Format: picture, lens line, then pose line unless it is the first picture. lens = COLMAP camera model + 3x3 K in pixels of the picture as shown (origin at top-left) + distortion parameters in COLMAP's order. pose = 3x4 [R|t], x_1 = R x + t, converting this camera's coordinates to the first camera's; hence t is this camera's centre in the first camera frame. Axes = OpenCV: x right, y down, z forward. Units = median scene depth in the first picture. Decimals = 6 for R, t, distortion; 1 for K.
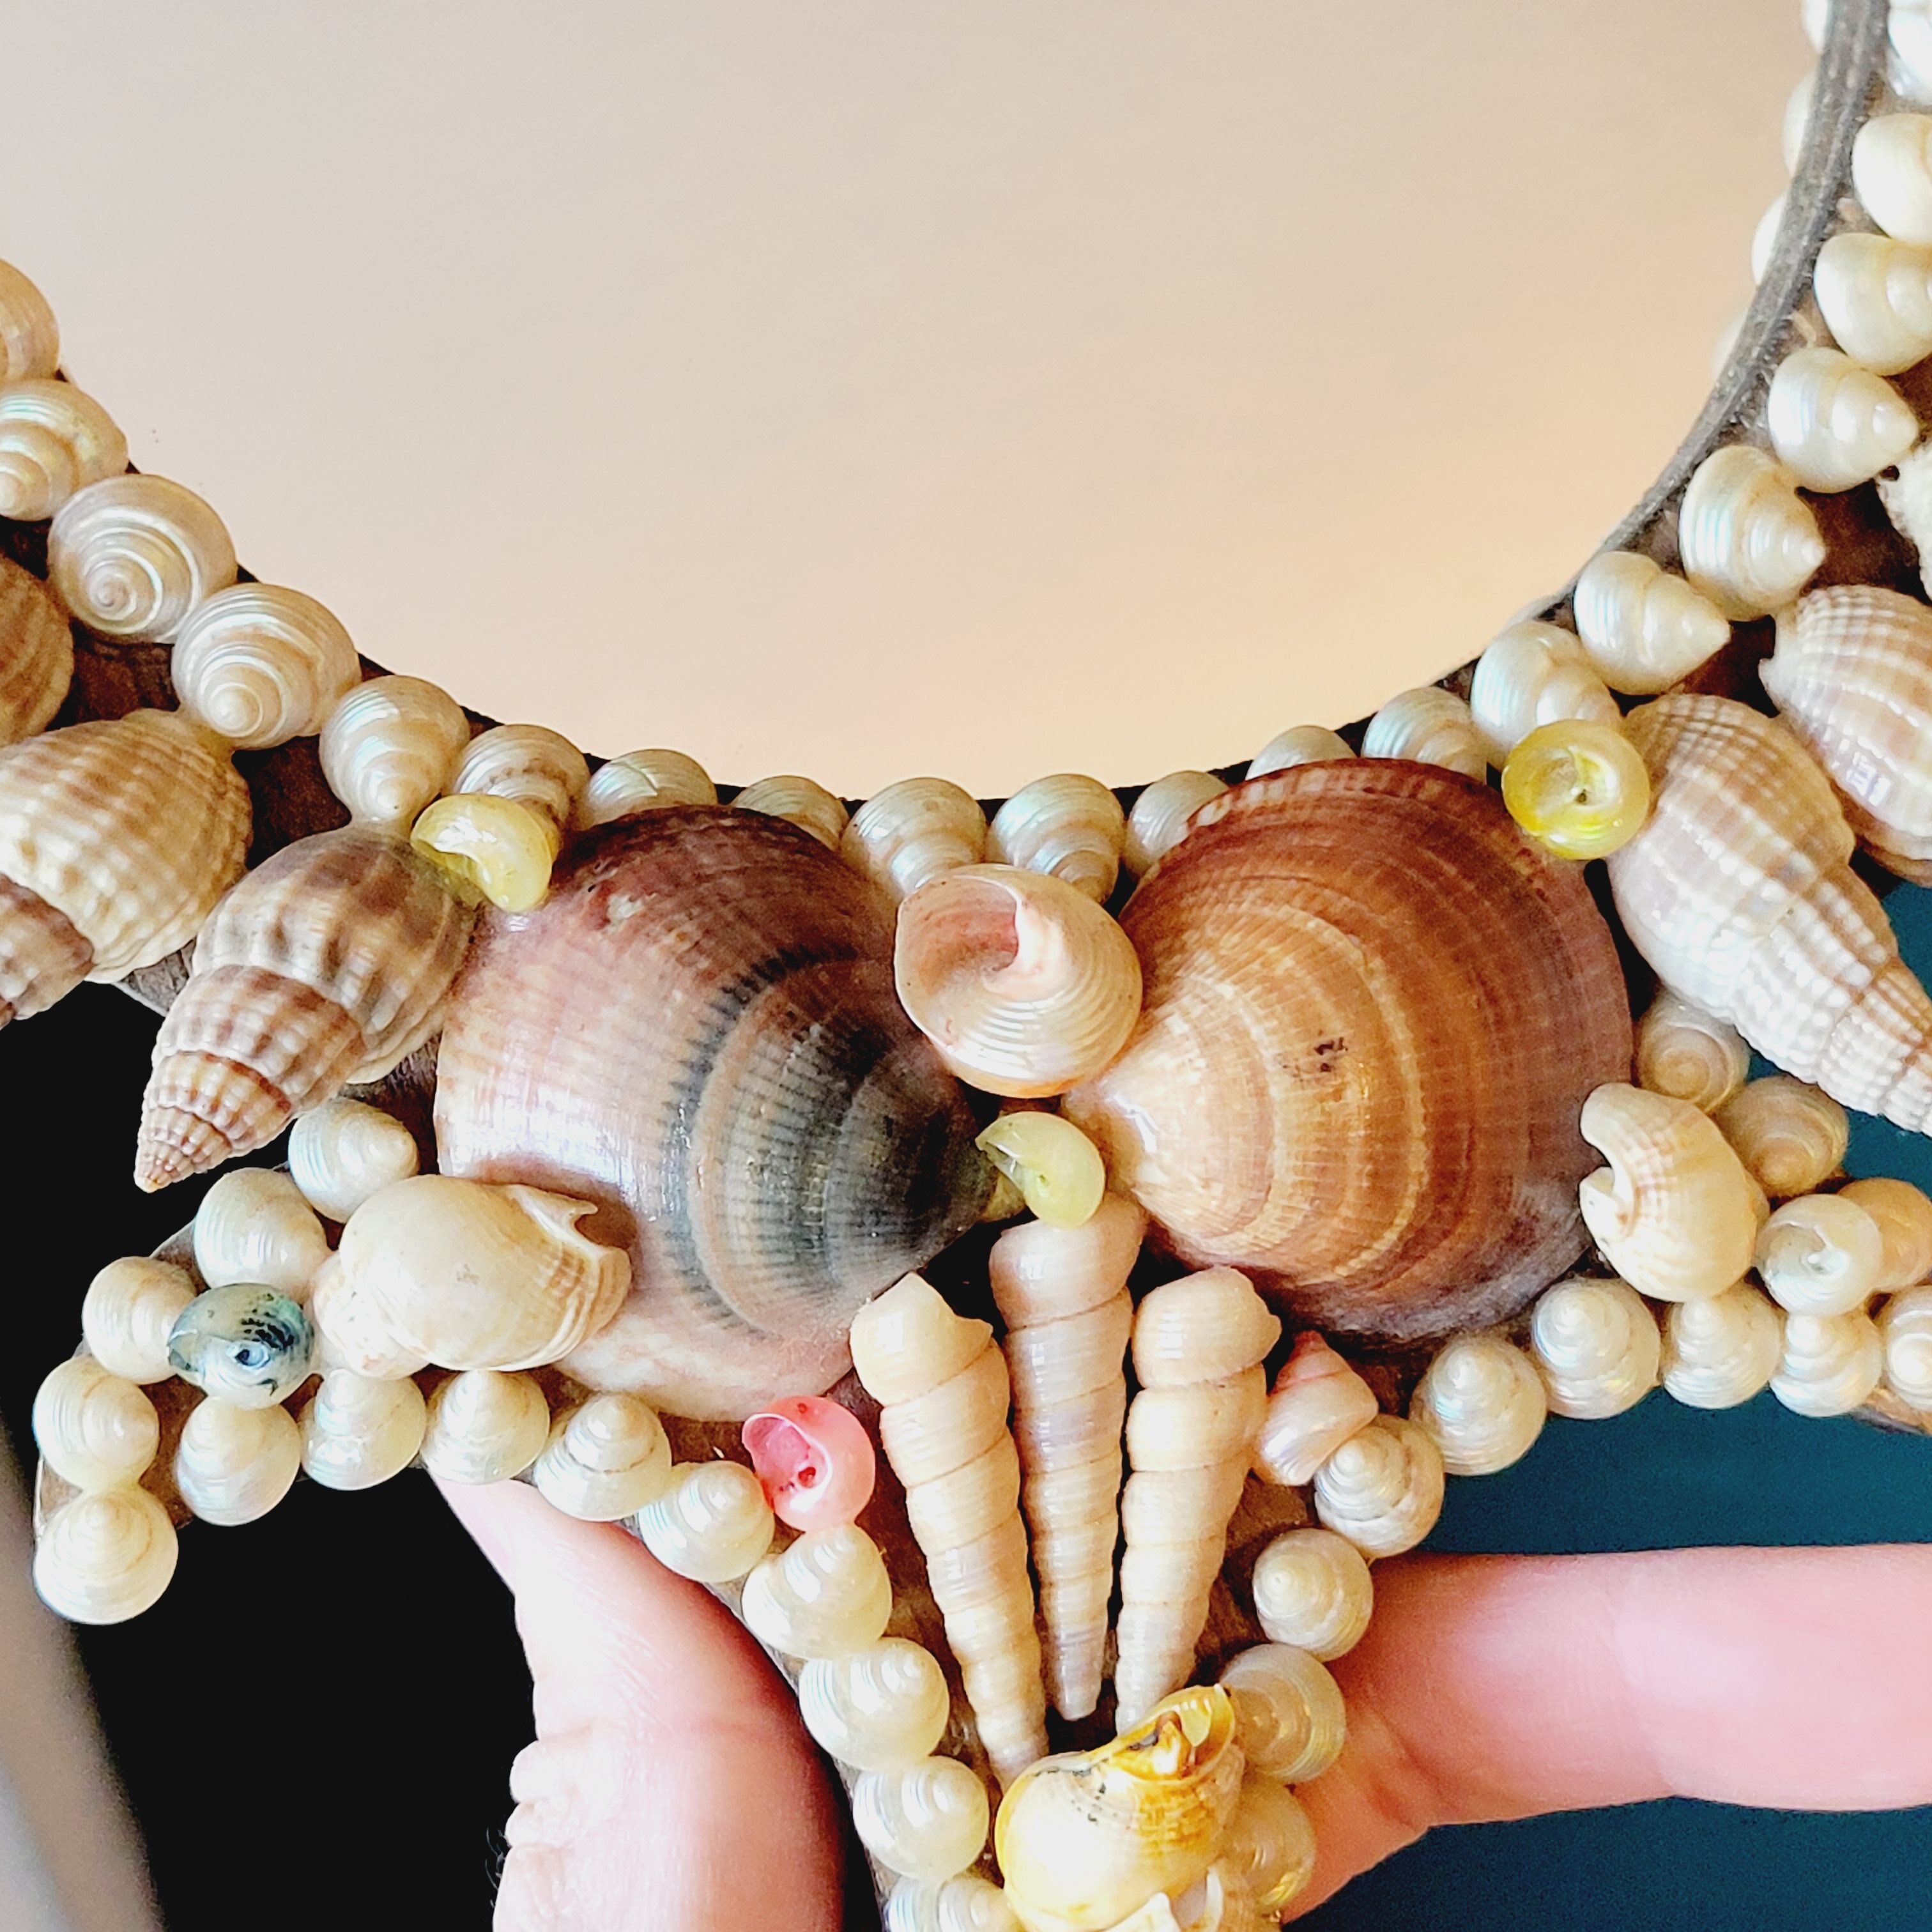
lens RADIAL K [[4080.8, 0, 836.2], [0, 4080.8, 965.5], [0, 0, 1]] dist [0.034066, 0.232148]
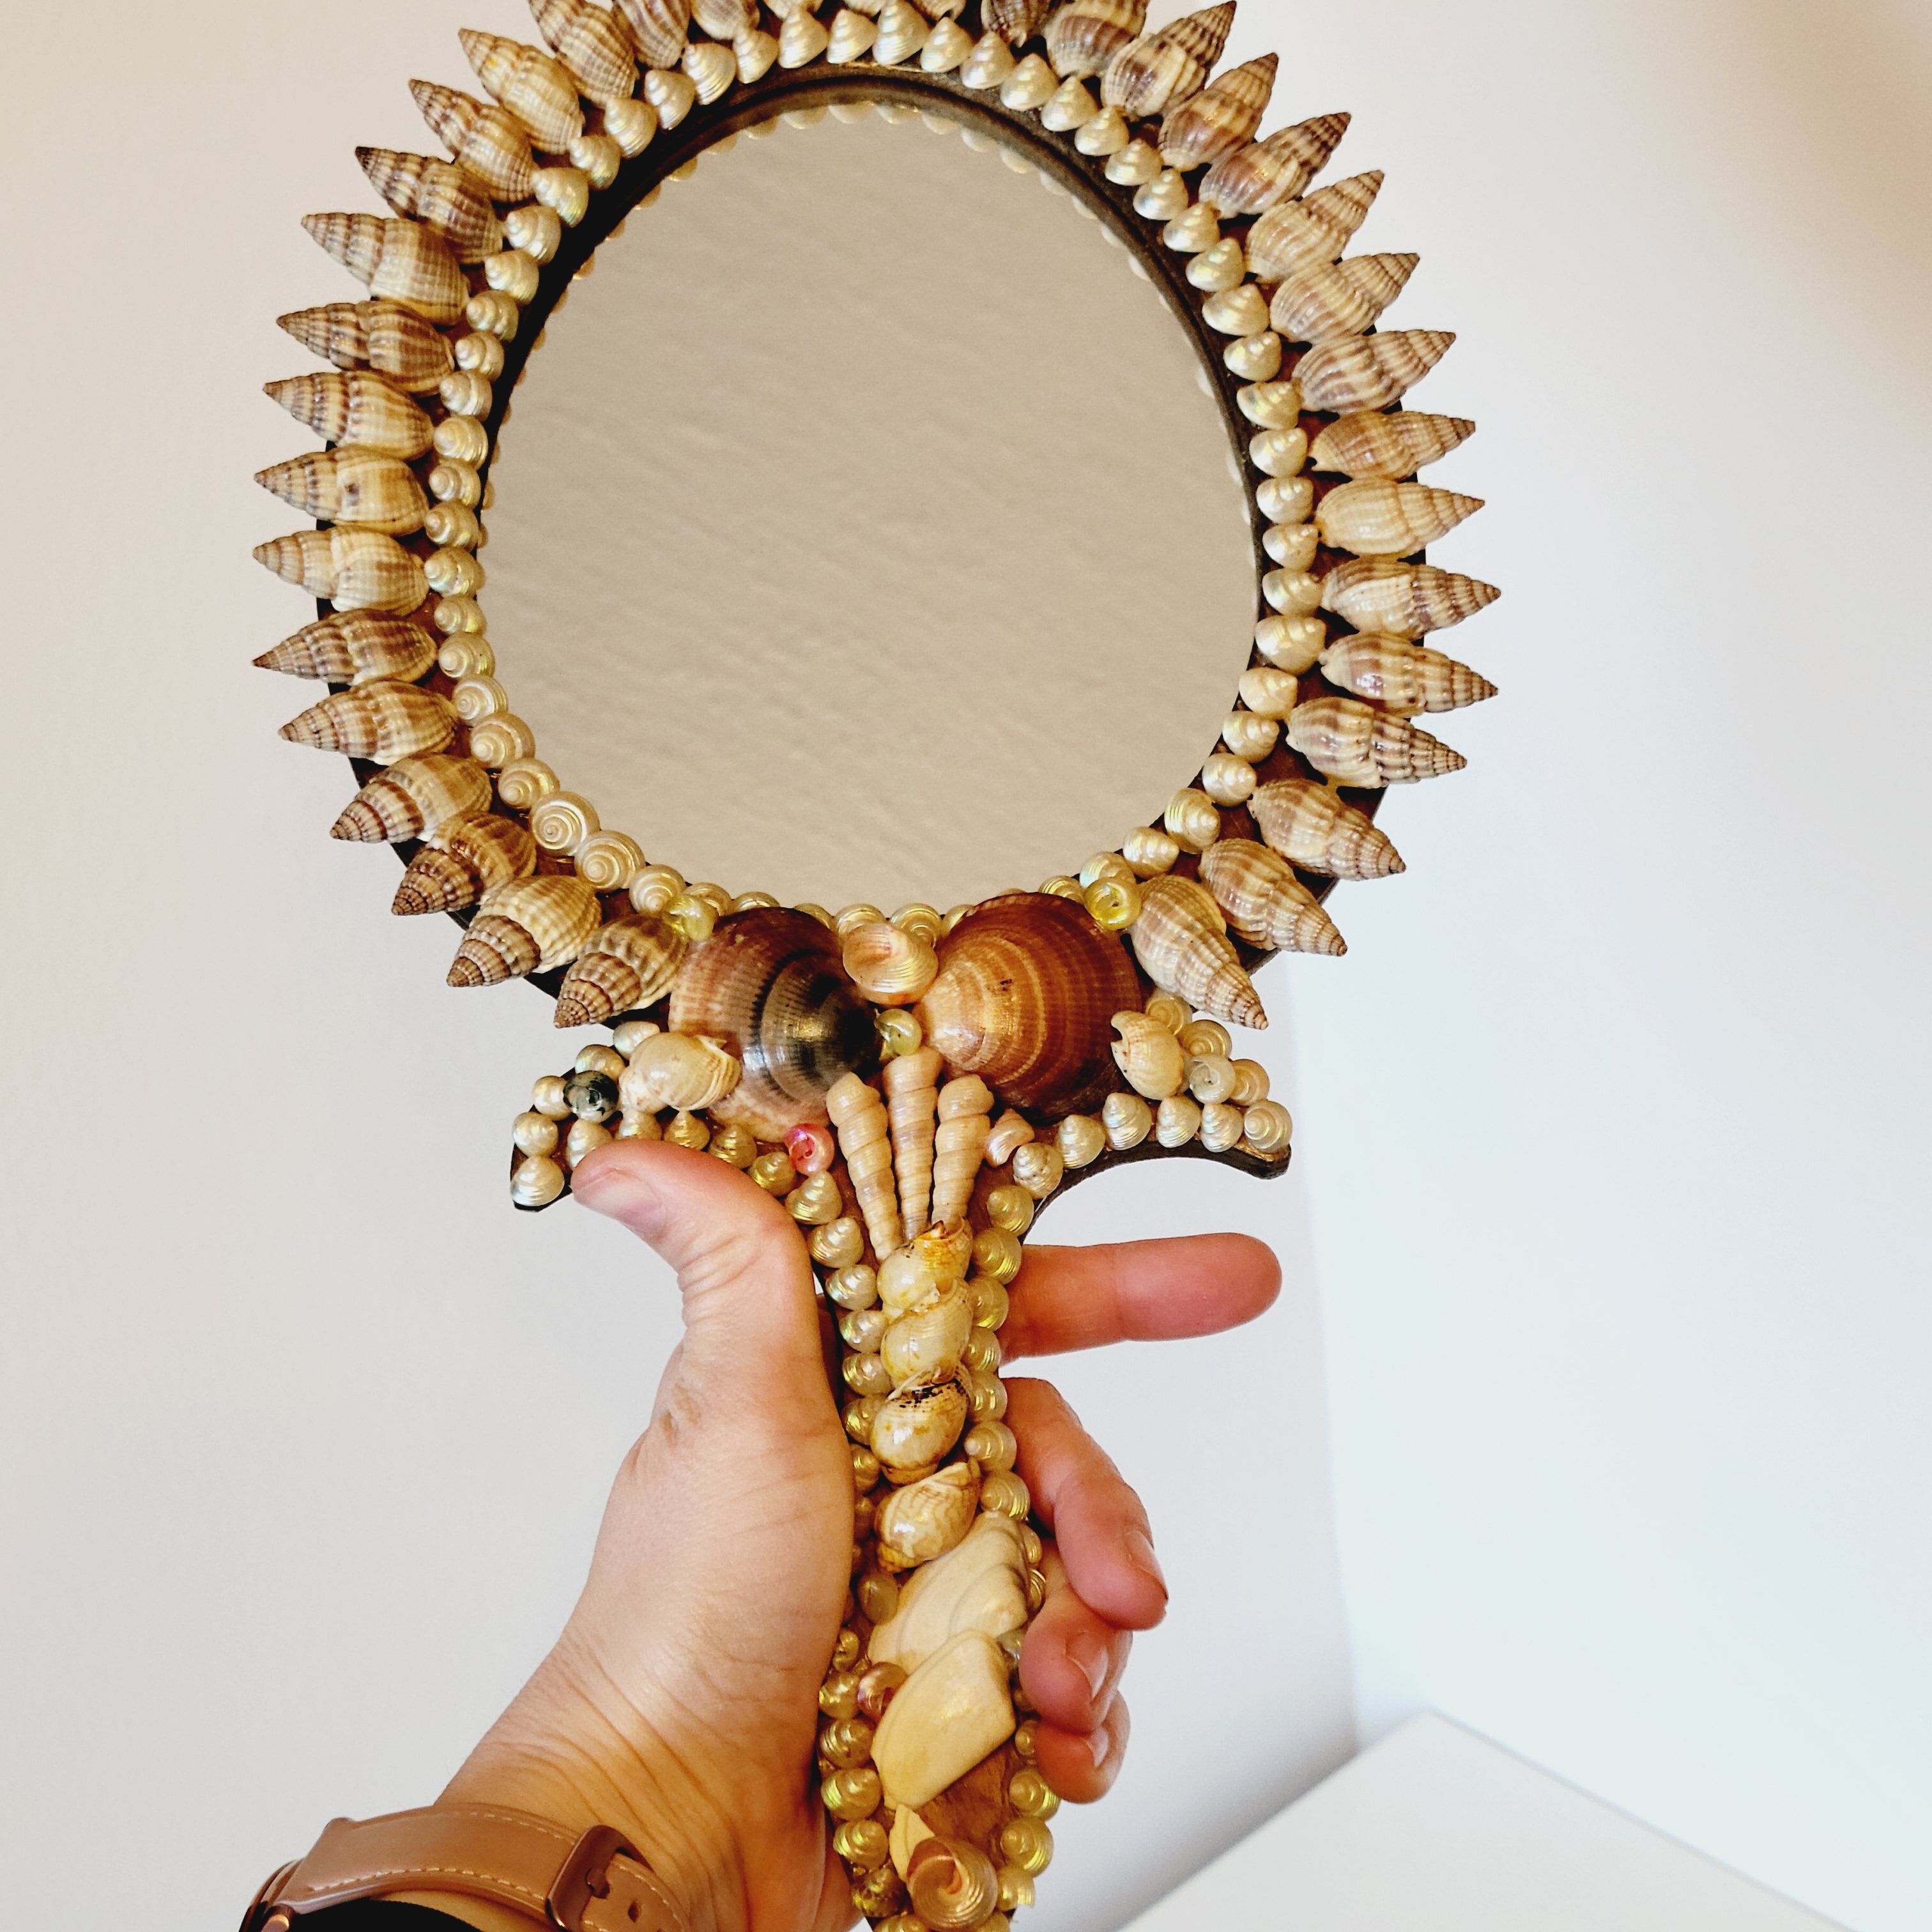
lens RADIAL K [[3838.9, 0, 966.0], [0, 3838.9, 966.0], [0, 0, 1]] dist [0.052538, 2.321609]
pose [[0.997805, -0.013368, -0.064859, 0.250124], [-0.004352, 0.964060, -0.265648, 0.652089], [0.066079, 0.265348, 0.961886, -1.349015]]
